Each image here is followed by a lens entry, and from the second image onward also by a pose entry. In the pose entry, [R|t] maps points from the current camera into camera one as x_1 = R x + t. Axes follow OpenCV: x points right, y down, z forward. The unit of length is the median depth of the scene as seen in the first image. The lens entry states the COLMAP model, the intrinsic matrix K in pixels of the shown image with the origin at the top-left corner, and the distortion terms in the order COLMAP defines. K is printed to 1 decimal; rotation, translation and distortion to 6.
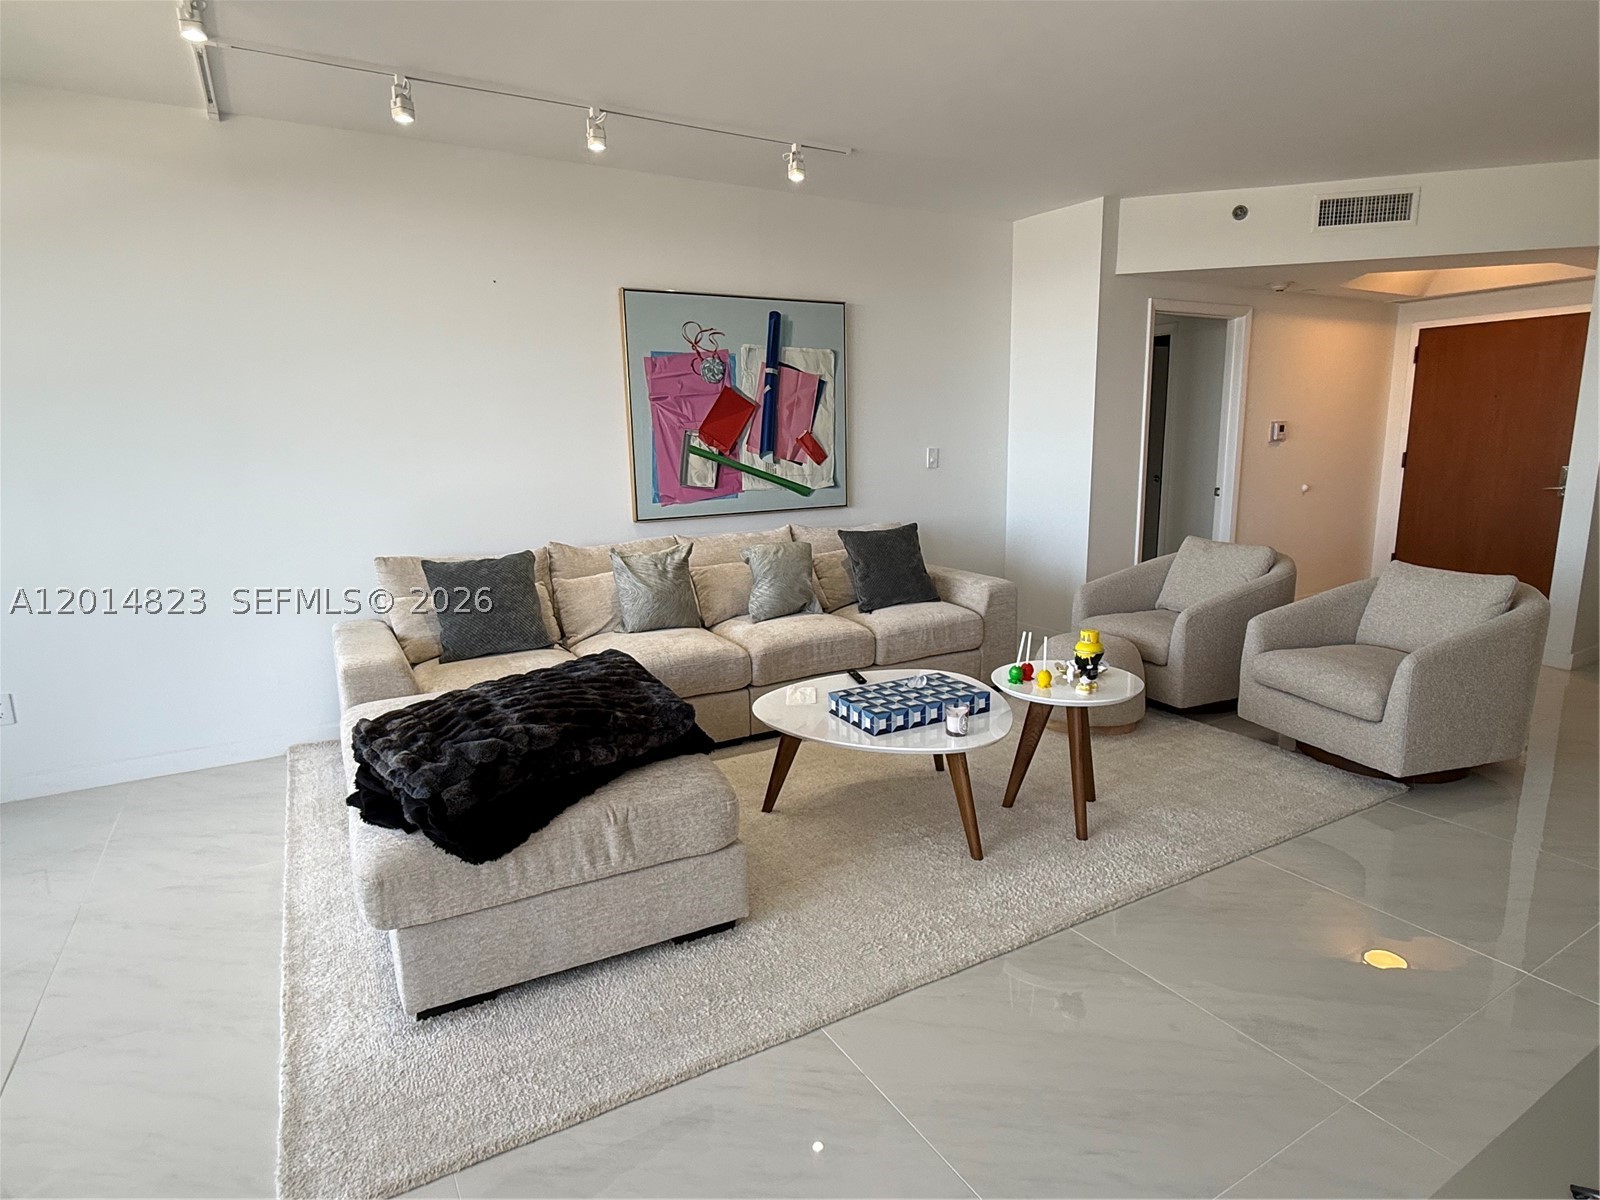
lens RADIAL K [[867.2, 0, 806.4], [0, 867.2, 599.3], [0, 0, 1]] dist [-0.001164, 0.000726]
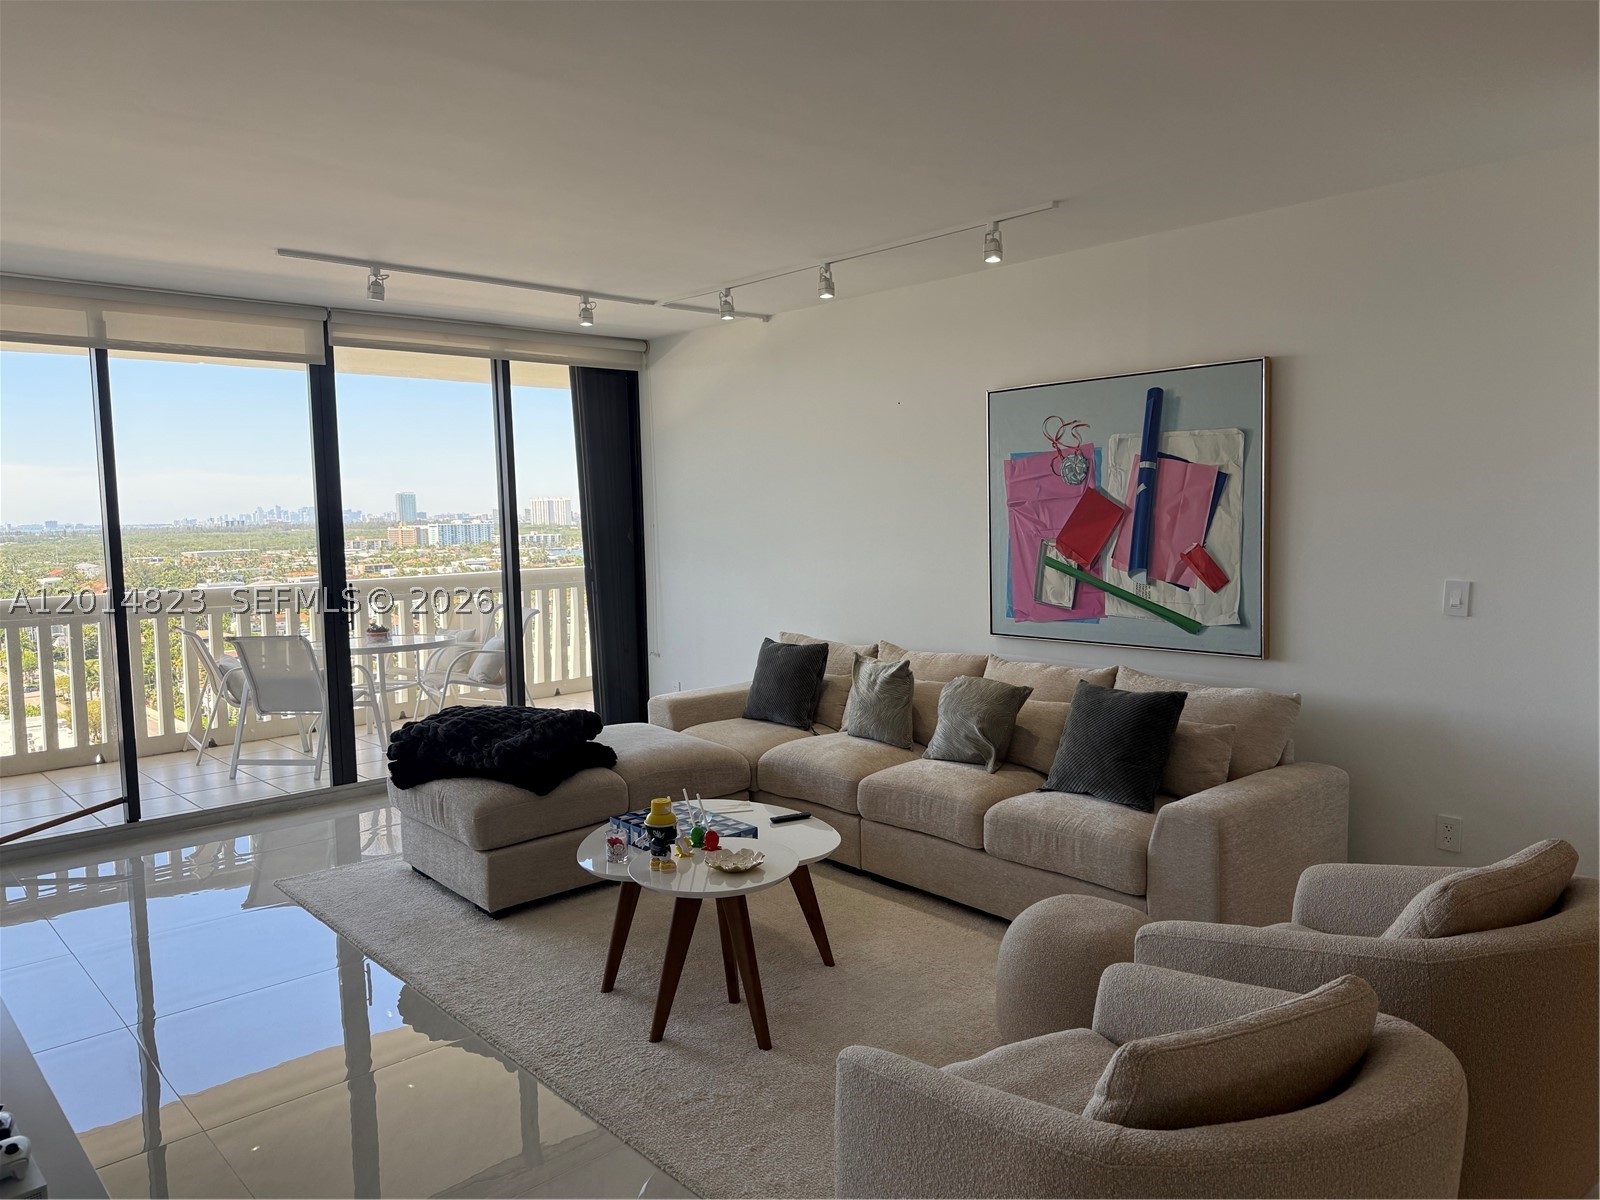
lens RADIAL K [[1099.4, 0, 800.0], [0, 1099.4, 600.0], [0, 0, 1]] dist [0.000151, -0.000590]
pose [[0.199656, 0.092148, -0.975524, 0.886261], [-0.171589, 0.983473, 0.057781, -0.156313], [0.964725, 0.155853, 0.212167, 0.540195]]
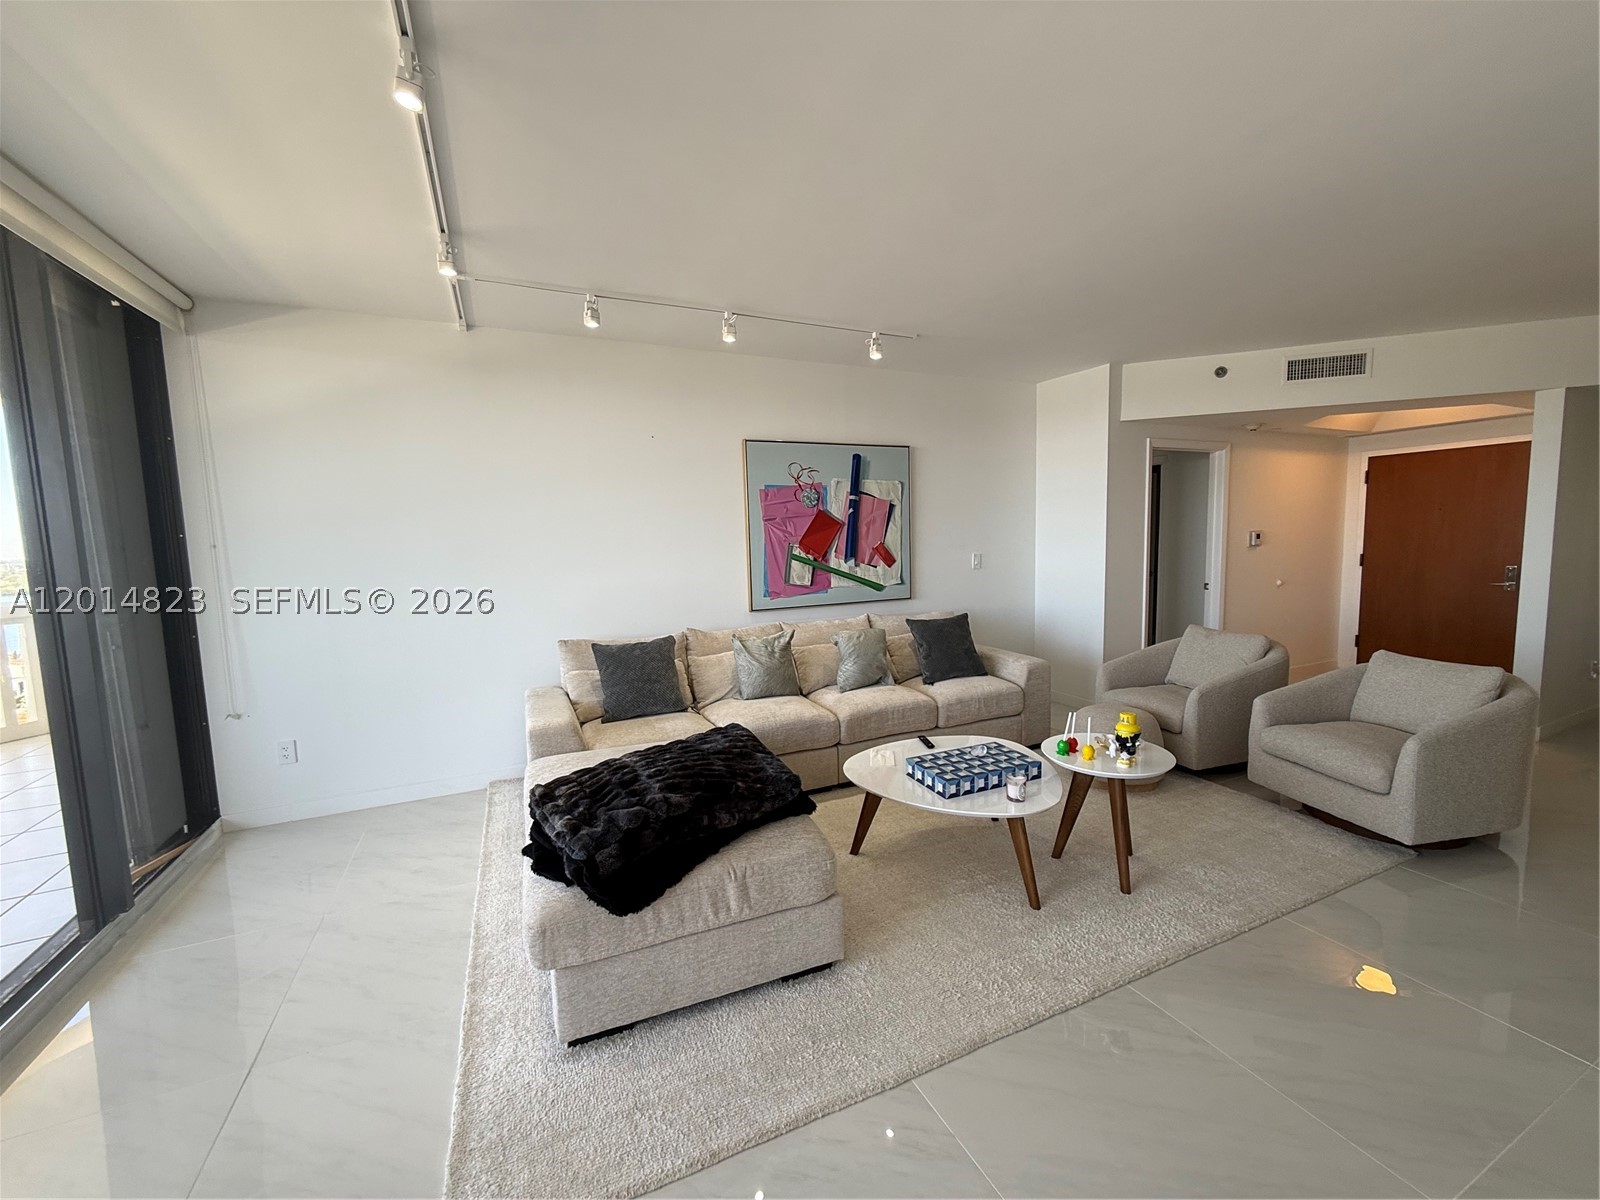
lens RADIAL K [[637.5, 0, 812.5], [0, 637.5, 597.1], [0, 0, 1]] dist [-0.000754, -0.000205]
pose [[0.995962, 0.002224, -0.089746, -0.016147], [-0.010587, 0.995627, -0.092818, -0.021922], [0.089147, 0.093394, 0.991630, 0.044802]]
